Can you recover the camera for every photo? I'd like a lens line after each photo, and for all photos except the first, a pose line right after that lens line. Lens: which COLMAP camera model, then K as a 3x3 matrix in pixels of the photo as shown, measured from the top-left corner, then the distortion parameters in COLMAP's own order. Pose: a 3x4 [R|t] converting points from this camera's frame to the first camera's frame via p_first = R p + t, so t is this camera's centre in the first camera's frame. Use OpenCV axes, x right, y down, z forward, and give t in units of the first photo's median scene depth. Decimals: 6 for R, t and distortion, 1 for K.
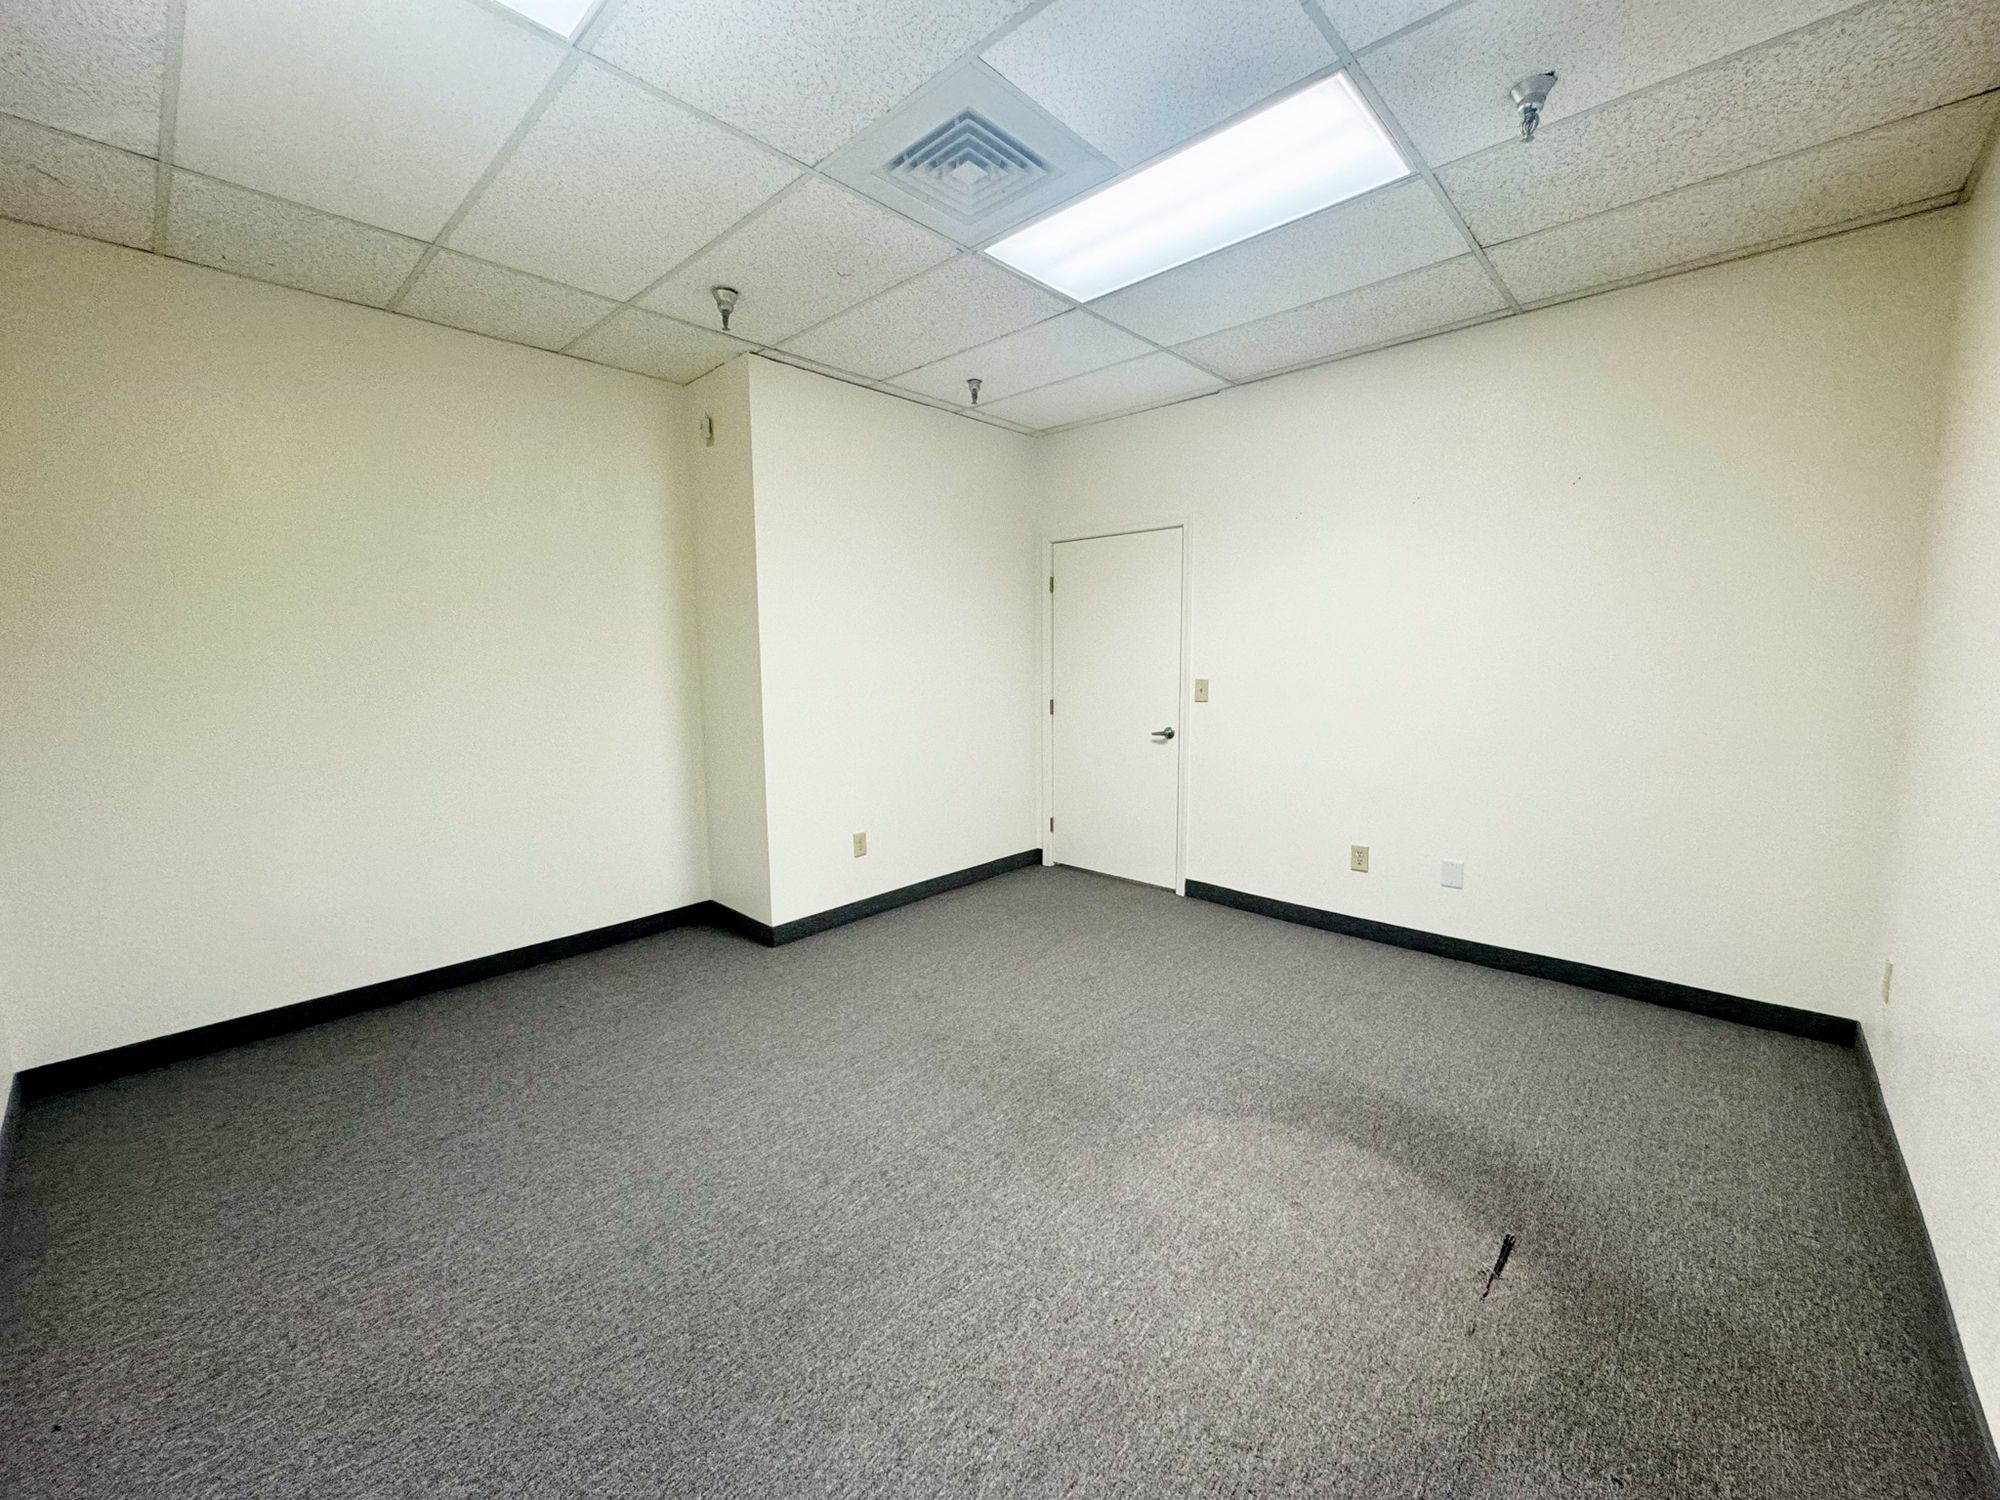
lens RADIAL K [[787.8, 0, 1000.0], [0, 787.8, 750.0], [0, 0, 1]] dist [0.001147, 0.000126]
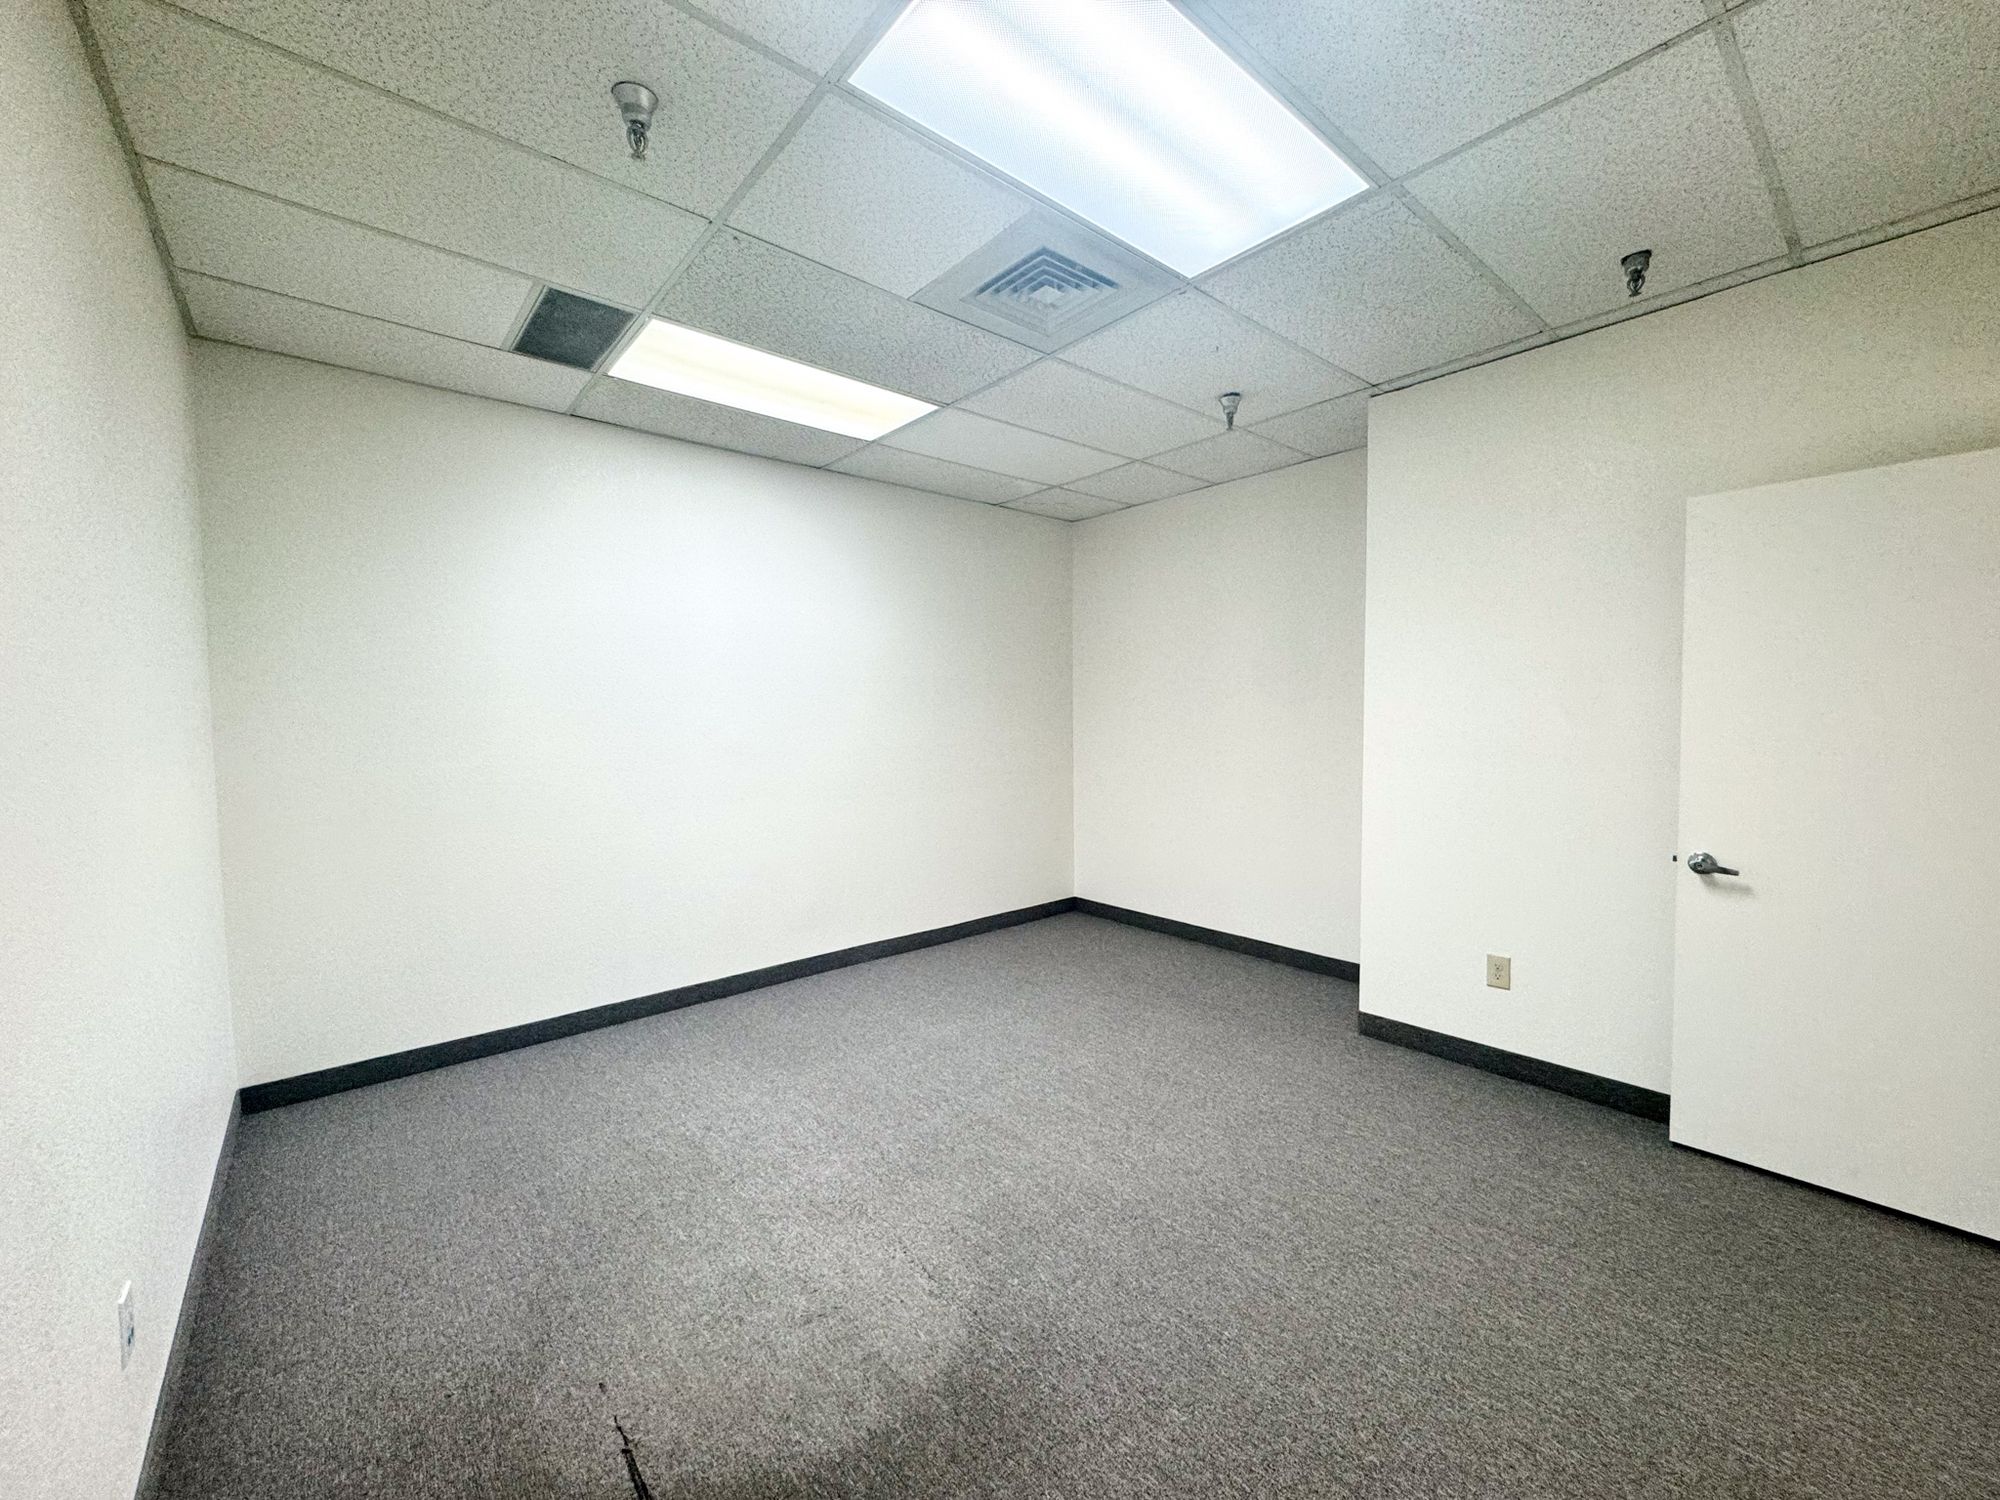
lens RADIAL K [[795.8, 0, 997.5], [0, 795.8, 743.1], [0, 0, 1]] dist [0.000060, 0.000957]
pose [[-0.121553, 0.052016, -0.991221, 0.958248], [-0.107742, 0.992034, 0.065271, -0.142011], [0.986720, 0.114730, -0.114981, 0.963068]]
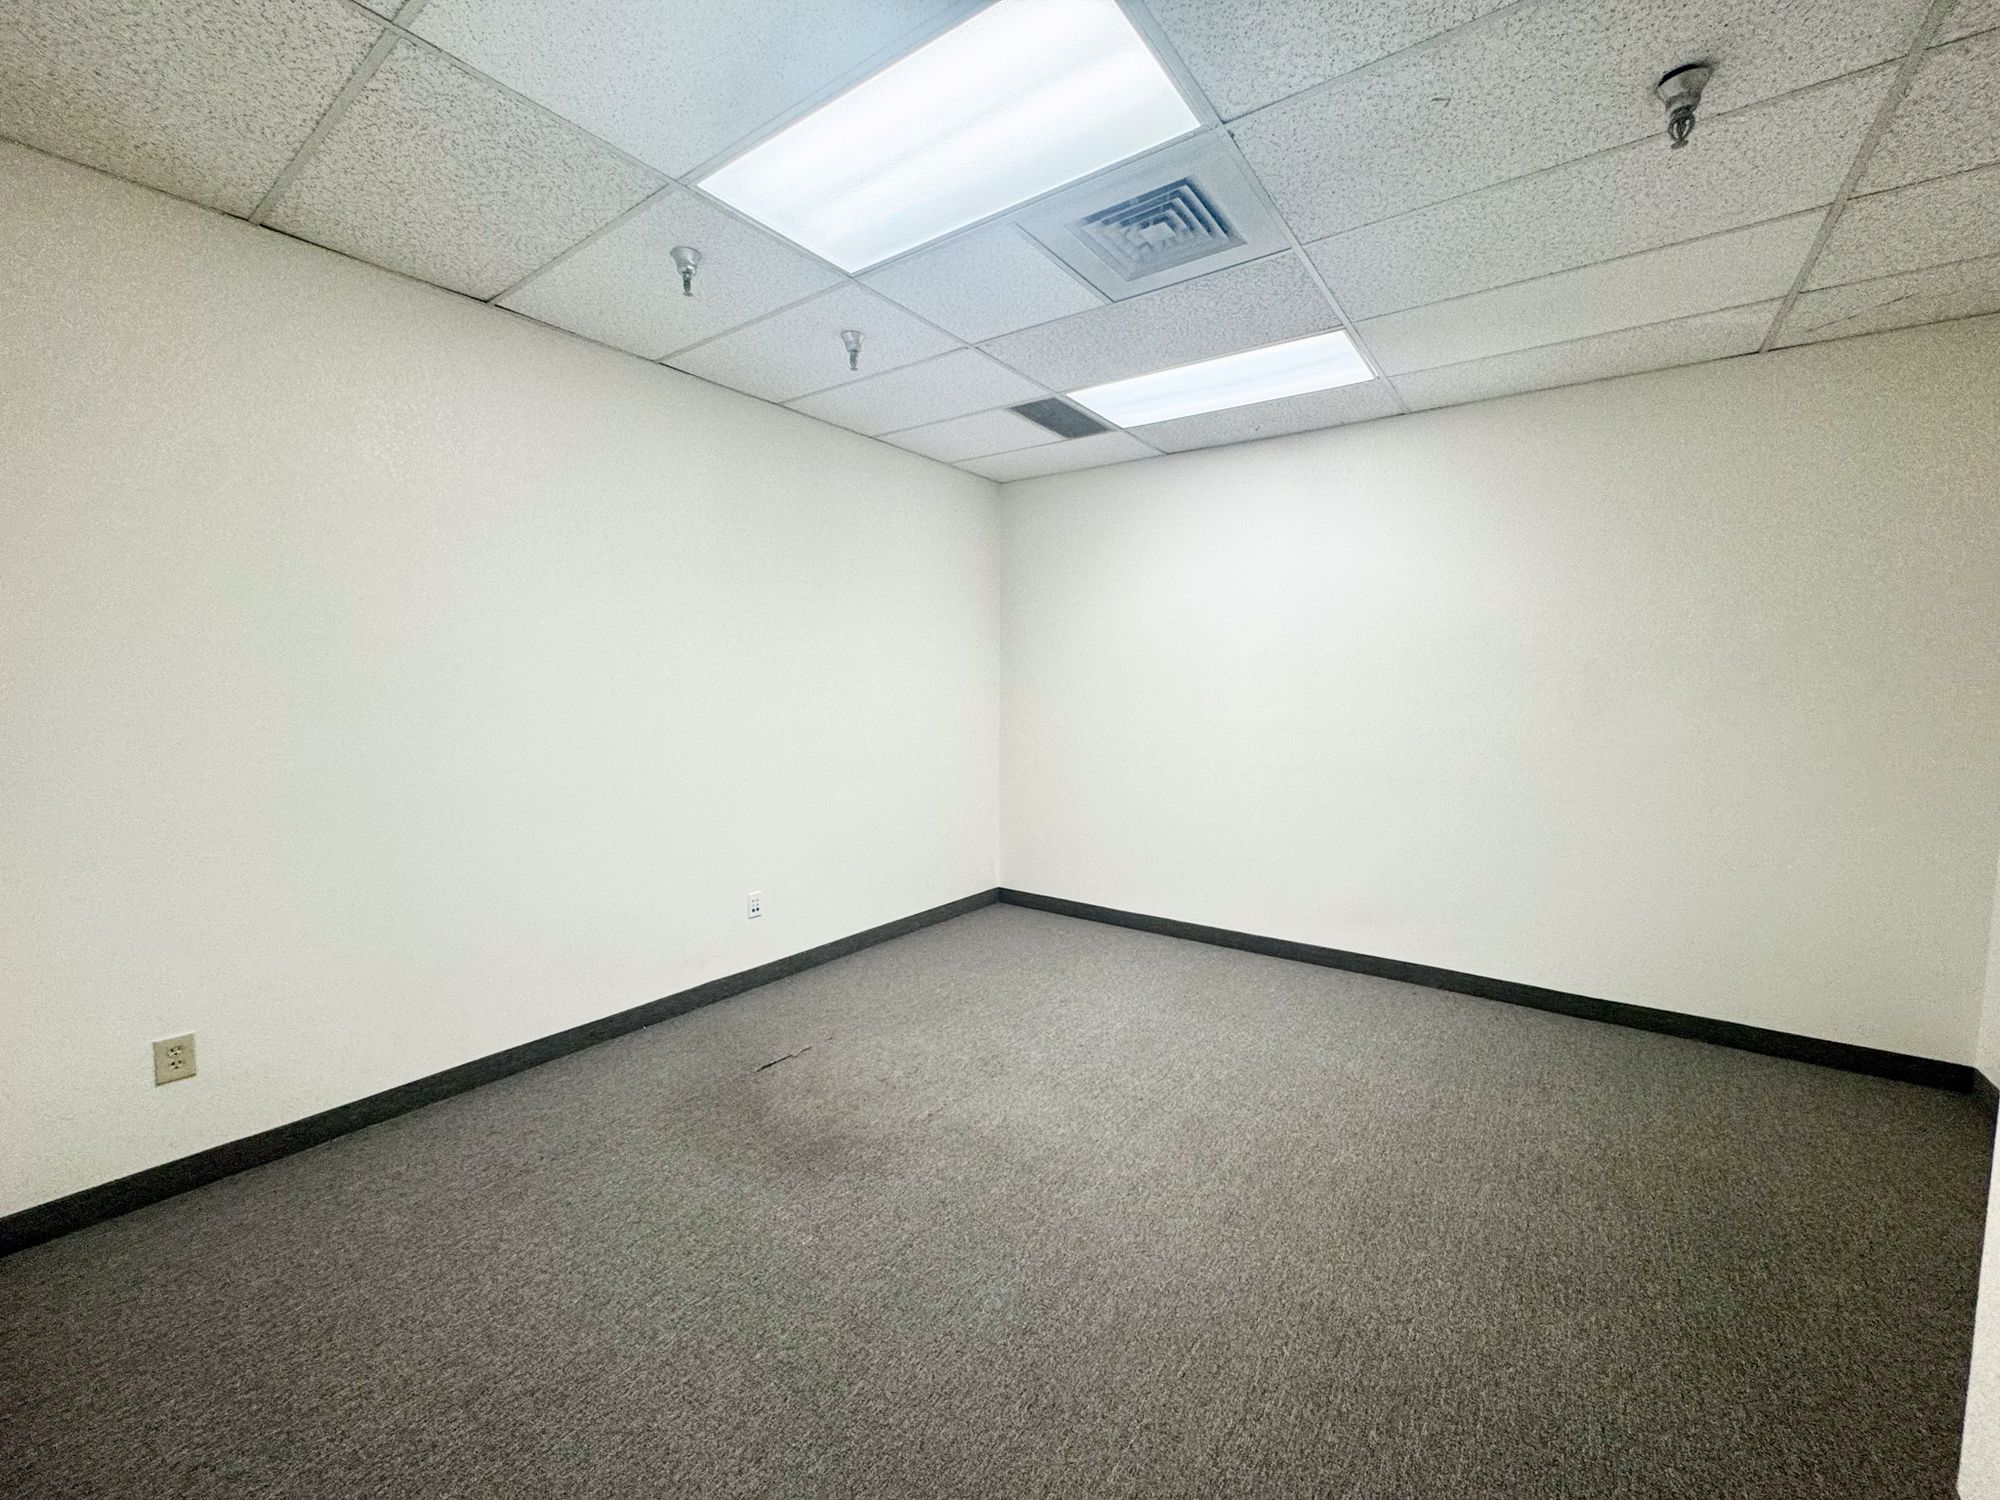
lens RADIAL K [[795.8, 0, 997.5], [0, 795.8, 743.1], [0, 0, 1]] dist [0.000060, 0.000957]
pose [[-0.992688, 0.010478, -0.120249, 0.254960], [-0.012869, 0.981360, 0.191745, -0.238427], [0.120017, 0.191891, -0.974050, 1.792223]]
